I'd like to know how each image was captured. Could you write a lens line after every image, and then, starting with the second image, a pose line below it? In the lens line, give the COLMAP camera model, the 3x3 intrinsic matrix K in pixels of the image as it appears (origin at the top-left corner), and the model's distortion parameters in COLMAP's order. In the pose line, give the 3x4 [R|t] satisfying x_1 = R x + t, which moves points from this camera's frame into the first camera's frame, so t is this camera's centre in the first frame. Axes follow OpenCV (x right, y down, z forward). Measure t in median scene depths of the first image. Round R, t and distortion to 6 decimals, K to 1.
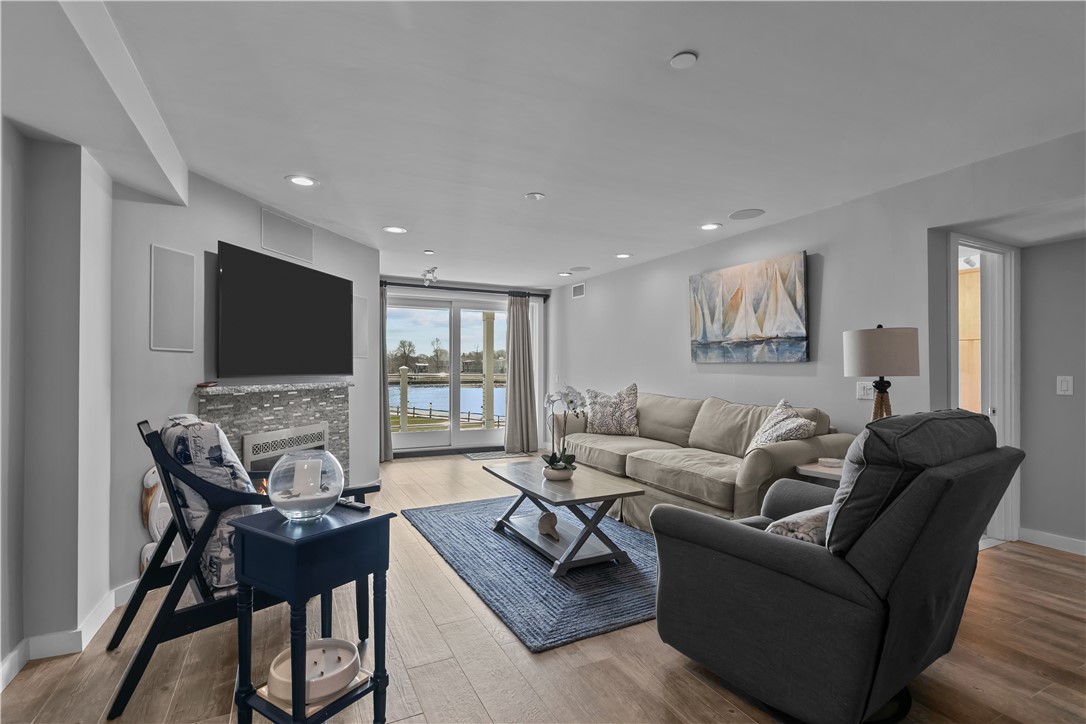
lens RADIAL K [[526.0, 0, 545.1], [0, 526.0, 366.4], [0, 0, 1]] dist [-0.006487, -0.000479]
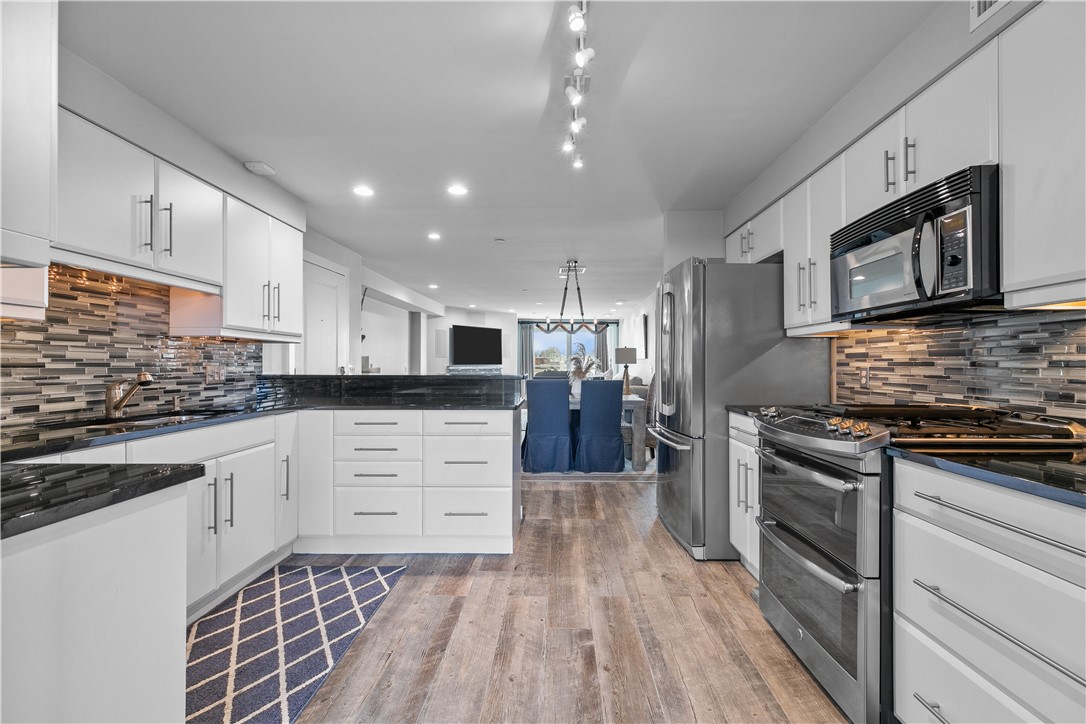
lens RADIAL K [[492.3, 0, 549.0], [0, 492.3, 360.8], [0, 0, 1]] dist [0.002177, 0.000162]
pose [[0.888133, -0.004415, -0.459565, 1.063825], [0.002488, 0.999985, -0.004800, 0.011521], [0.459580, 0.003119, 0.888131, -1.178389]]
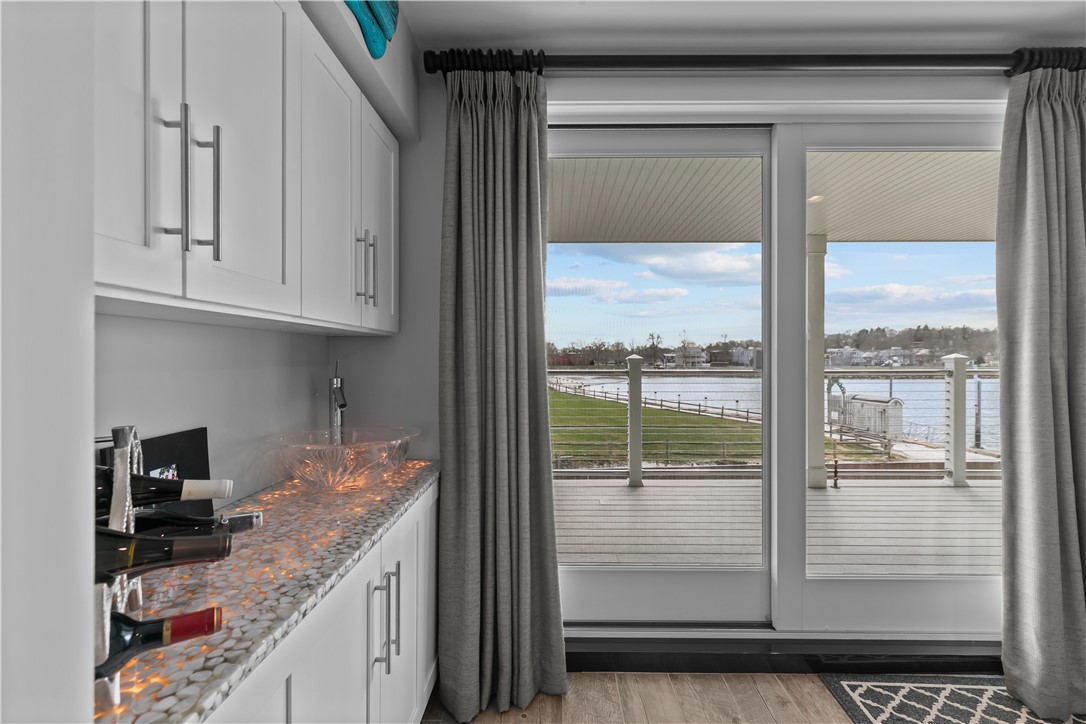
lens RADIAL K [[492.3, 0, 549.0], [0, 492.3, 360.8], [0, 0, 1]] dist [0.002177, 0.000162]
pose [[0.891192, -0.000947, -0.453625, -0.286909], [0.004402, 0.999969, 0.006562, 0.005774], [0.453605, -0.007845, 0.891168, 1.200728]]
